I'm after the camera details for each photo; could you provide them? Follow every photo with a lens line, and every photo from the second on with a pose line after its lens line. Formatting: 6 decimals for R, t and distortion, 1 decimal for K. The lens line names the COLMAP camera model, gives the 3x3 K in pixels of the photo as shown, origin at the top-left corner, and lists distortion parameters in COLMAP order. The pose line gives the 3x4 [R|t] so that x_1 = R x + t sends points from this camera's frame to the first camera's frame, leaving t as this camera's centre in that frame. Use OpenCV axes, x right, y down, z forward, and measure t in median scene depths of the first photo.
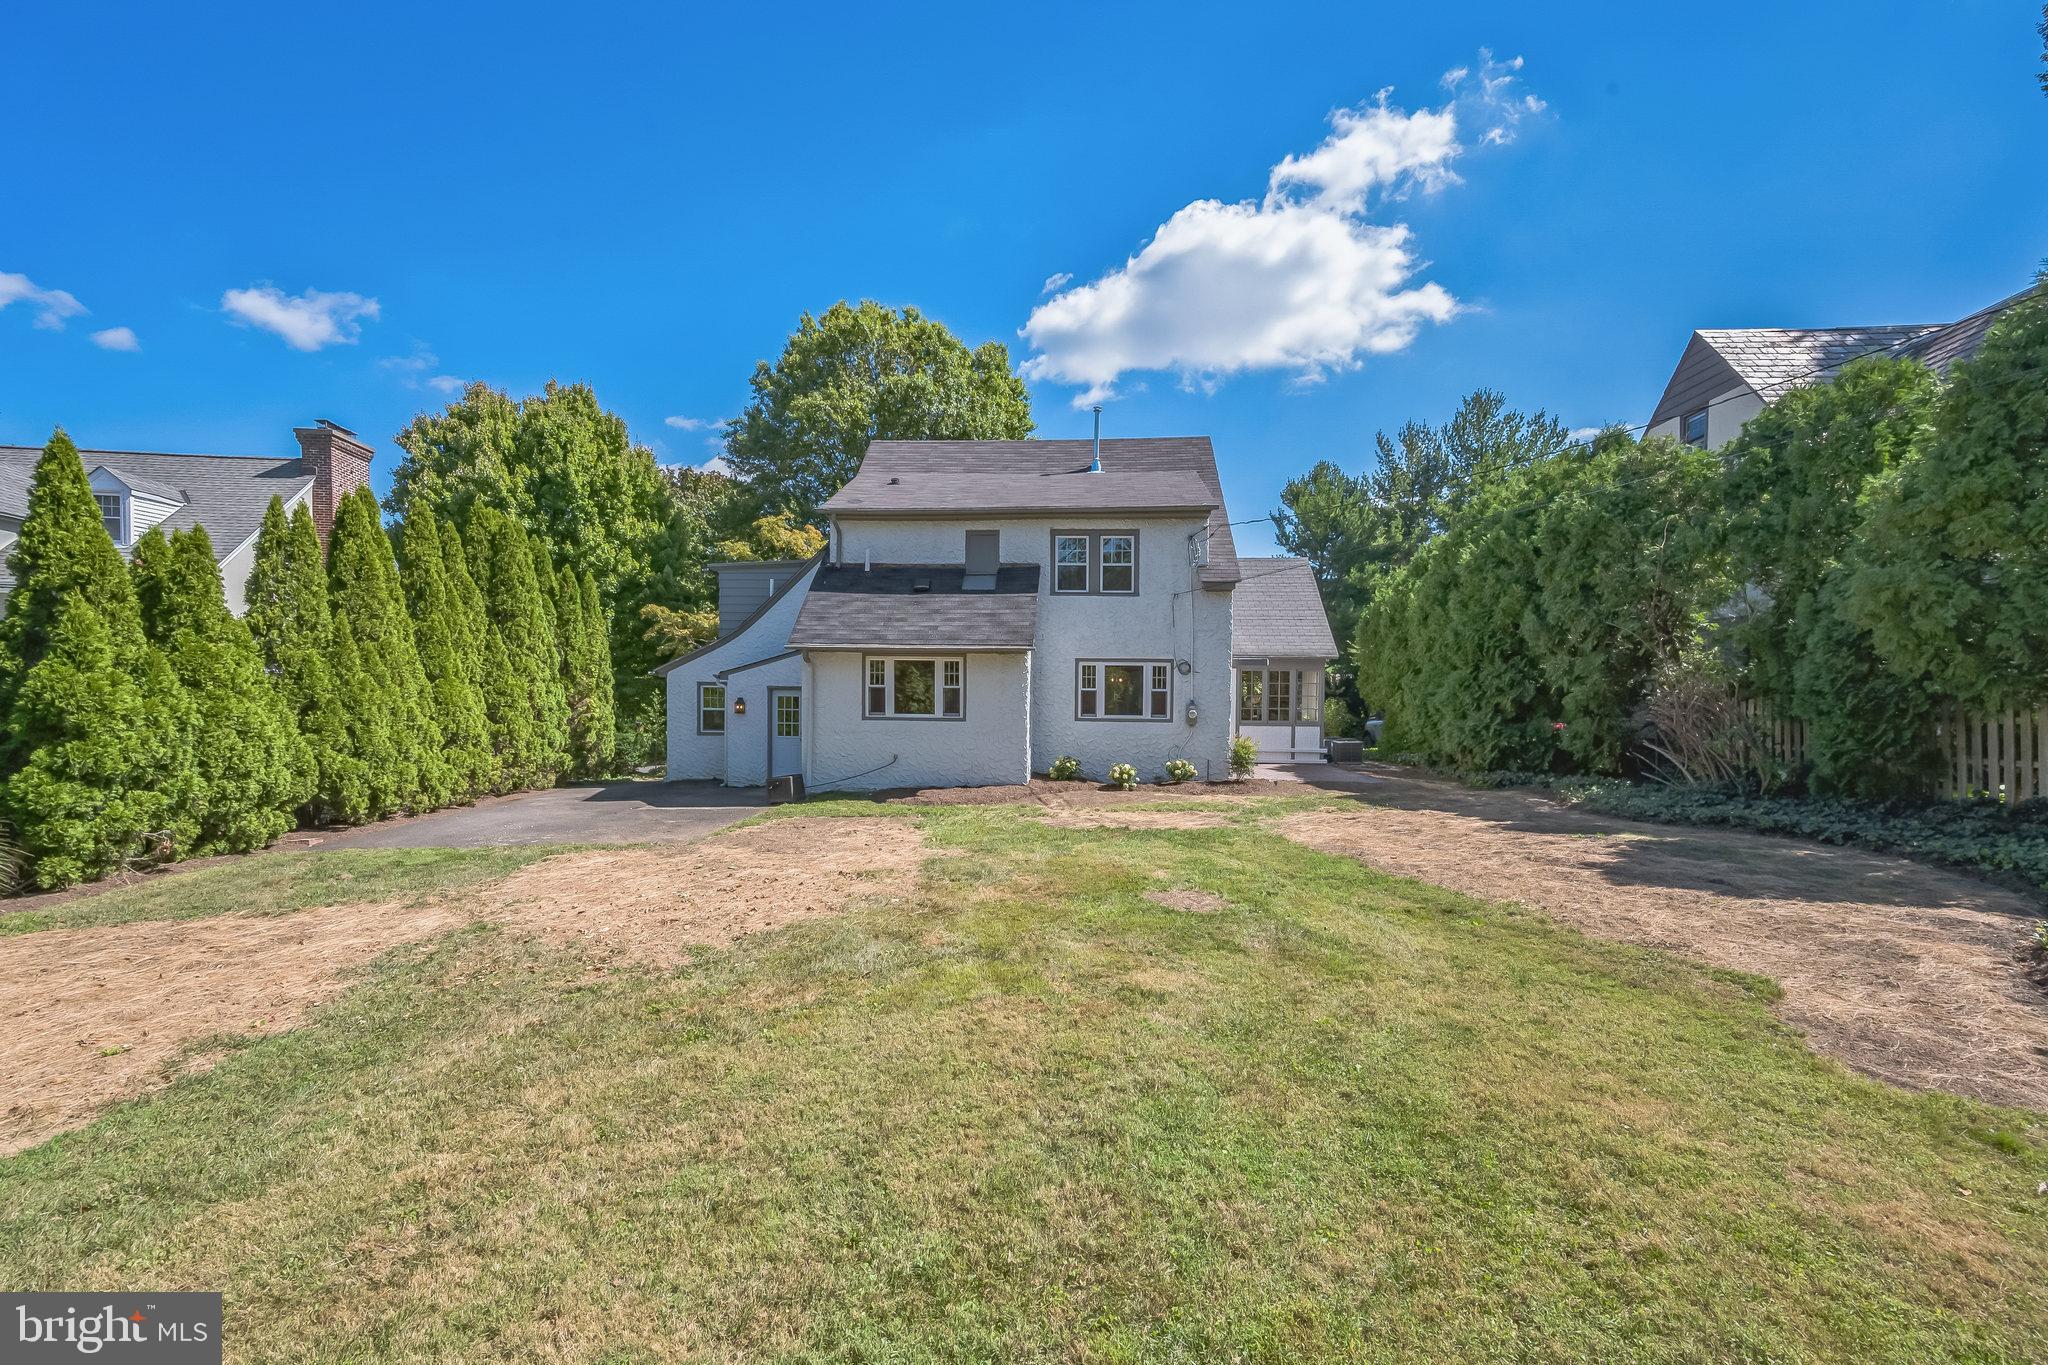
lens RADIAL K [[834.8, 0, 1024.7], [0, 834.8, 709.2], [0, 0, 1]] dist [-0.000917, -0.000059]
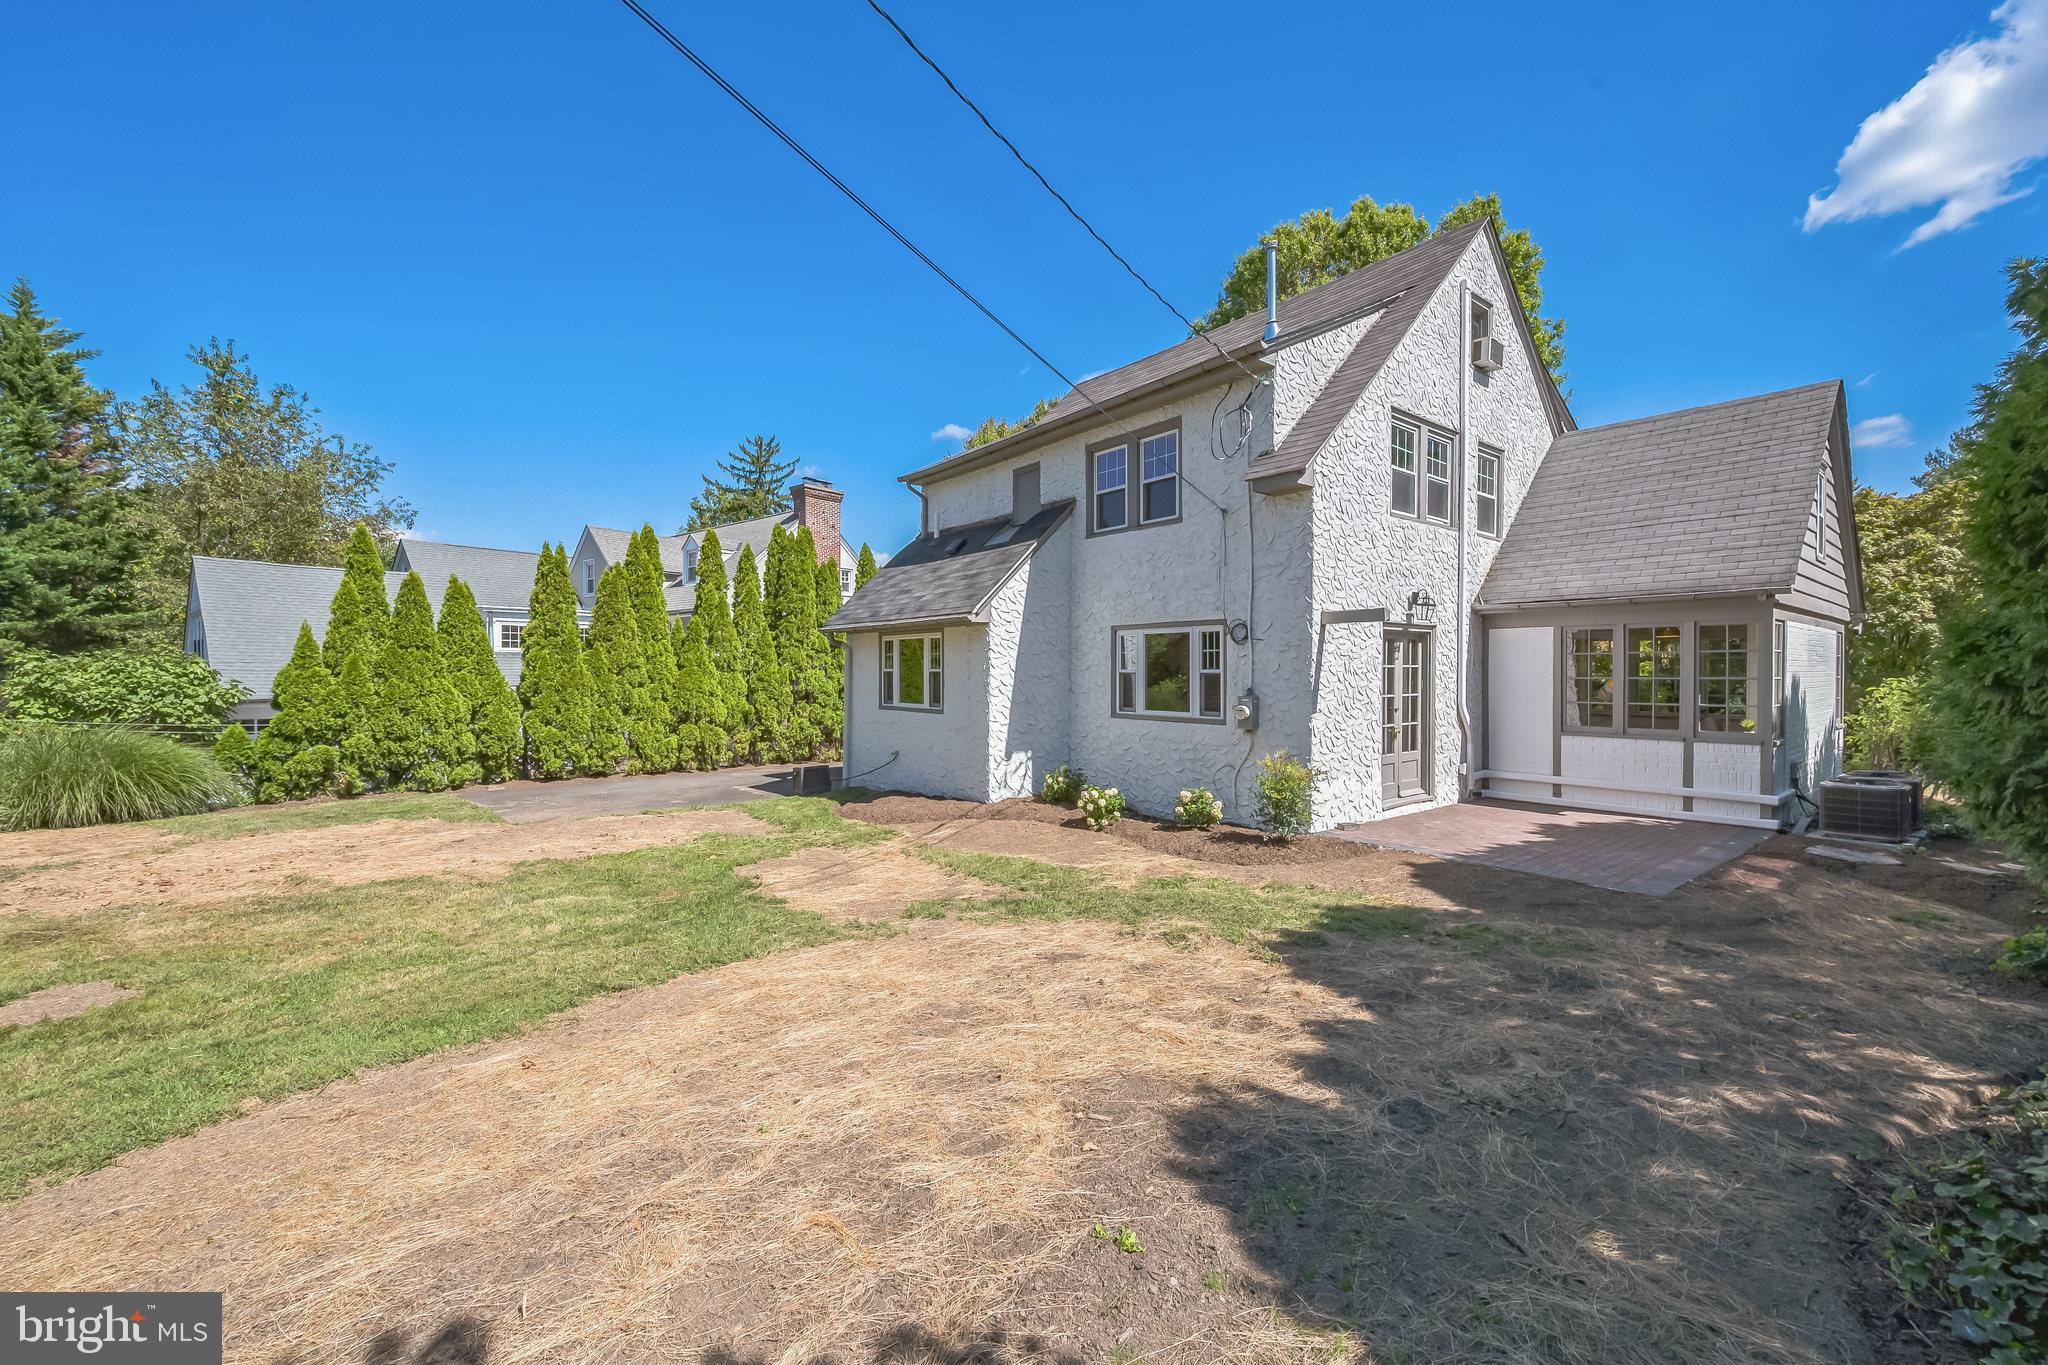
lens RADIAL K [[814.7, 0, 1021.3], [0, 814.7, 680.4], [0, 0, 1]] dist [-0.000516, -0.000029]
pose [[0.684003, -0.003592, -0.729471, 0.500813], [-0.008516, 0.999880, -0.012908, -0.007184], [0.729430, 0.015041, 0.683890, 0.494696]]
